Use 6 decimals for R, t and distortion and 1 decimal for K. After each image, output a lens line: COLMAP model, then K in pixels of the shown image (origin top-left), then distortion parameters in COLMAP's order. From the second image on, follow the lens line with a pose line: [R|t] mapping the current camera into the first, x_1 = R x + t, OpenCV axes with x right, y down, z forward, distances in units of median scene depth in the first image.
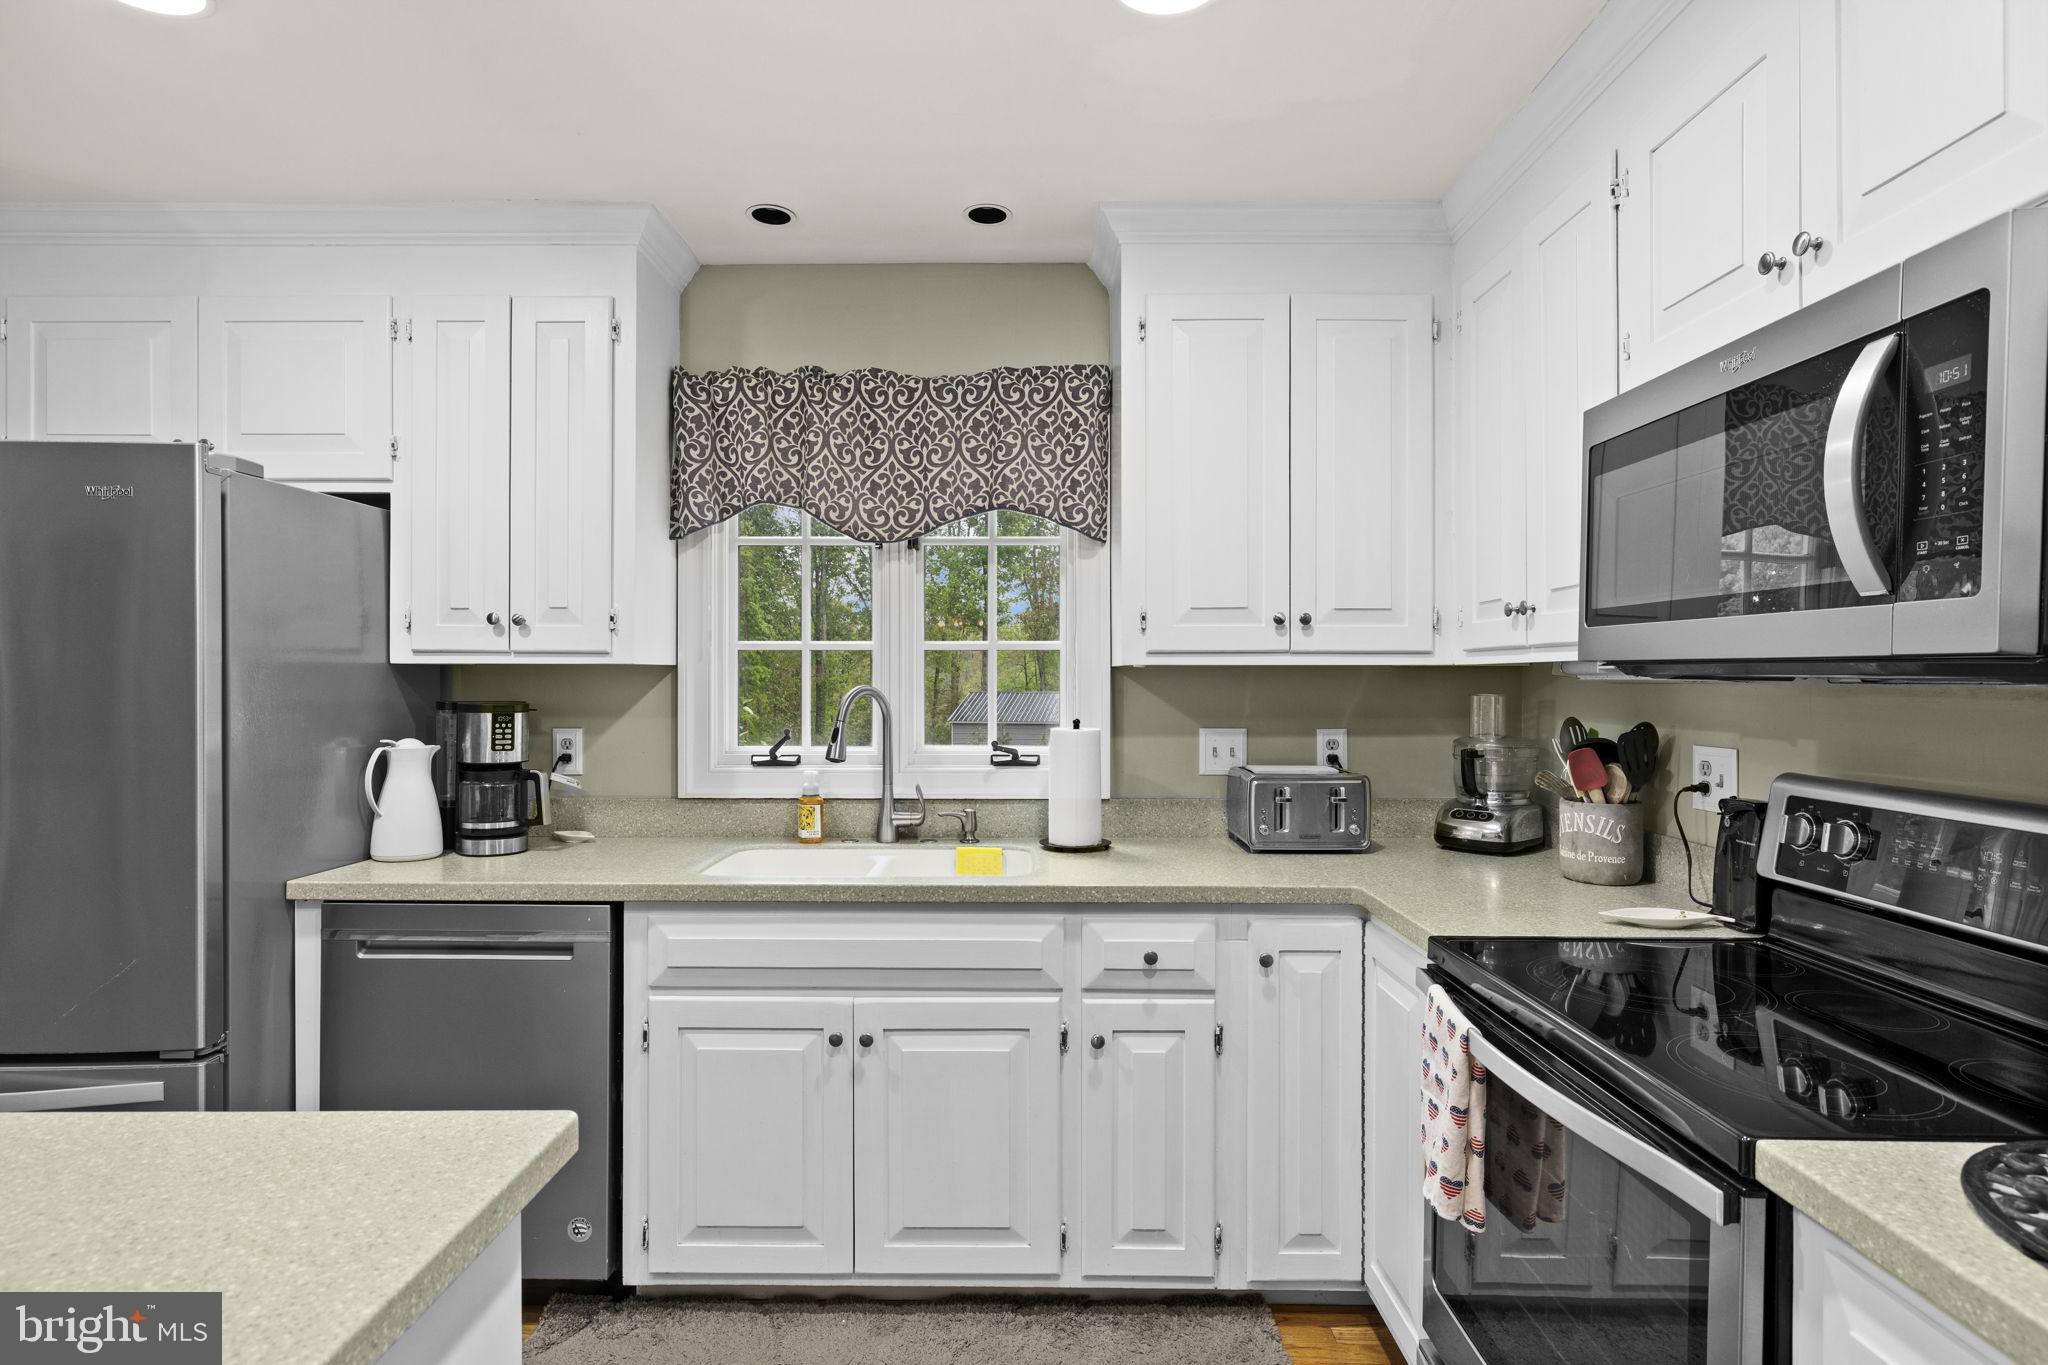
lens RADIAL K [[1065.3, 0, 994.1], [0, 1065.3, 679.2], [0, 0, 1]] dist [0.001281, 0.001689]
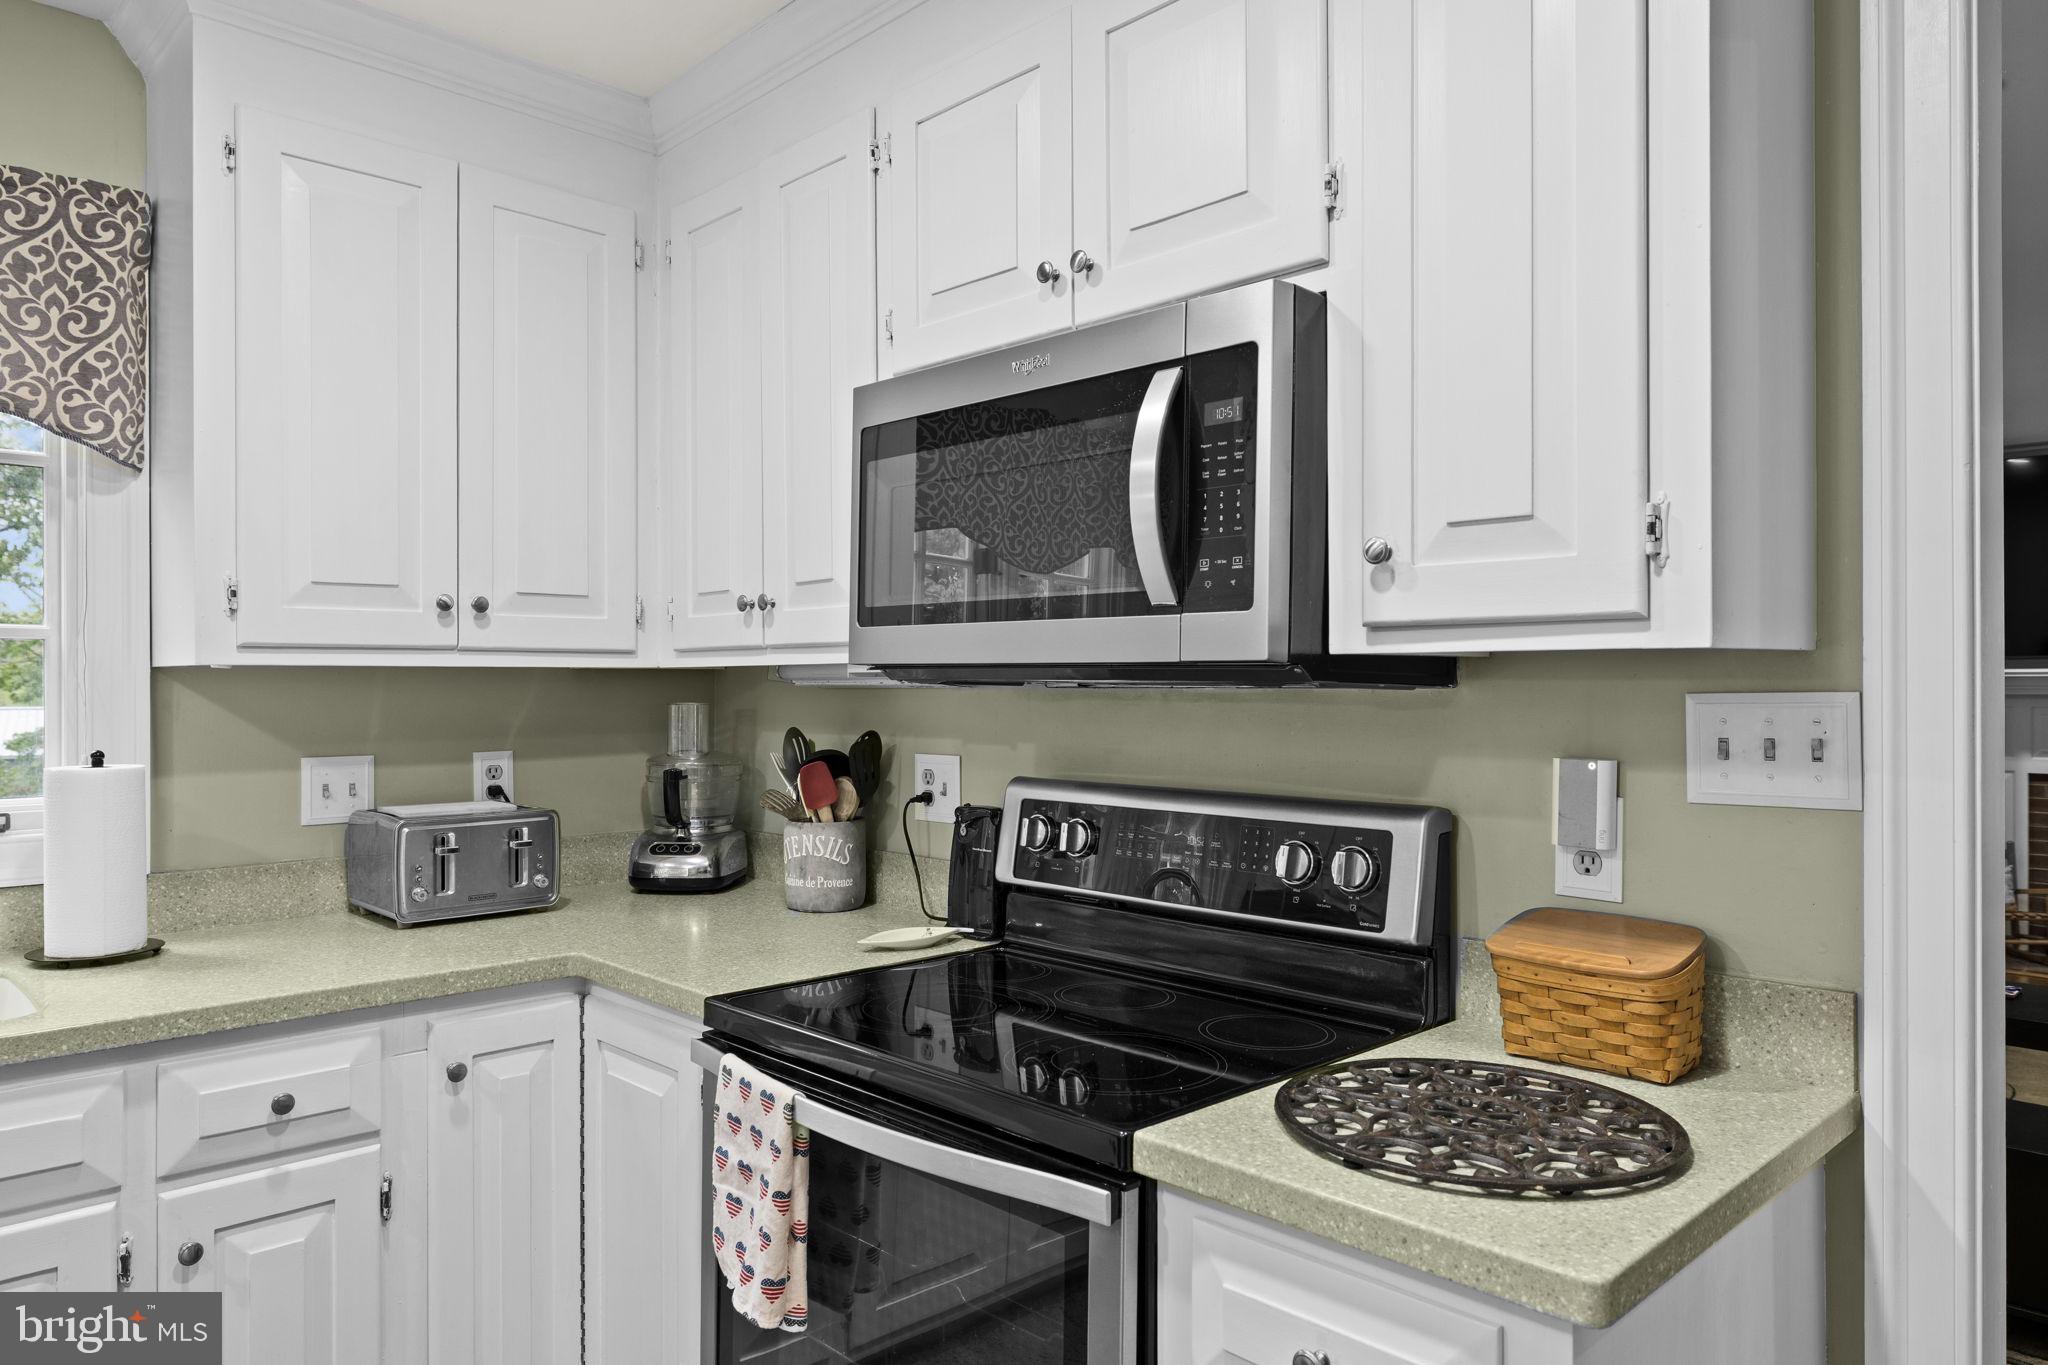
lens RADIAL K [[1366.7, 0, 1022.7], [0, 1366.7, 679.7], [0, 0, 1]] dist [0.003418, 0.002231]
pose [[0.705417, -0.000005, 0.708792, -0.148641], [0.003113, 0.999990, -0.003092, 0.000060], [-0.708785, 0.004388, 0.705411, 0.073455]]
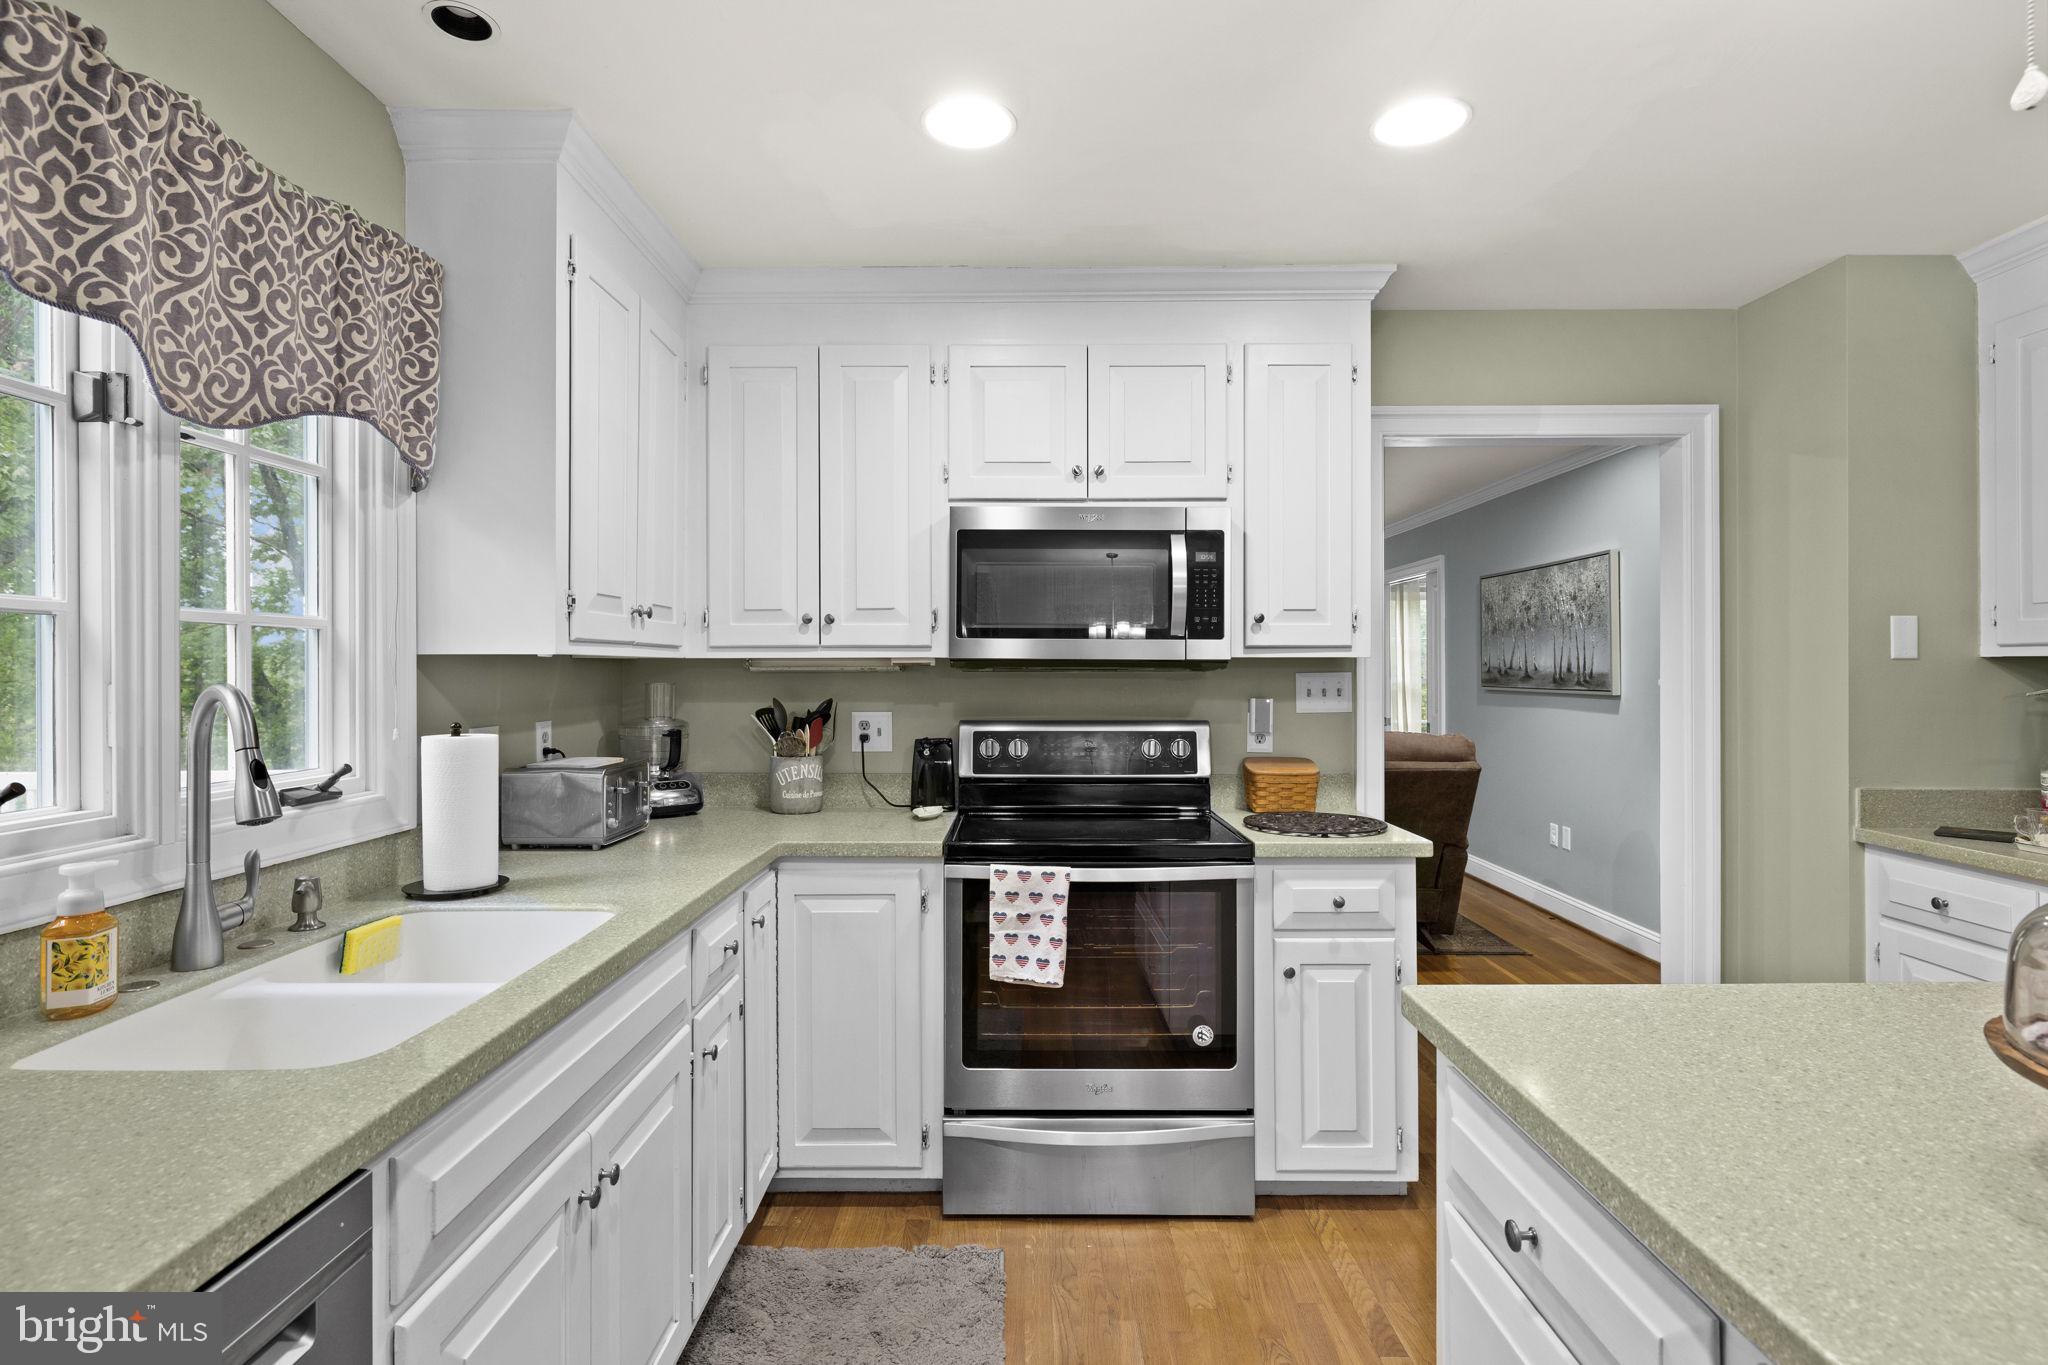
lens RADIAL K [[1065.3, 0, 1013.0], [0, 1065.3, 666.4], [0, 0, 1]] dist [0.001281, 0.001689]
pose [[-0.043541, 0.002308, 0.999049, -0.967570], [0.002392, 0.999995, -0.002206, -0.000981], [-0.999049, 0.002294, -0.043547, 0.869023]]
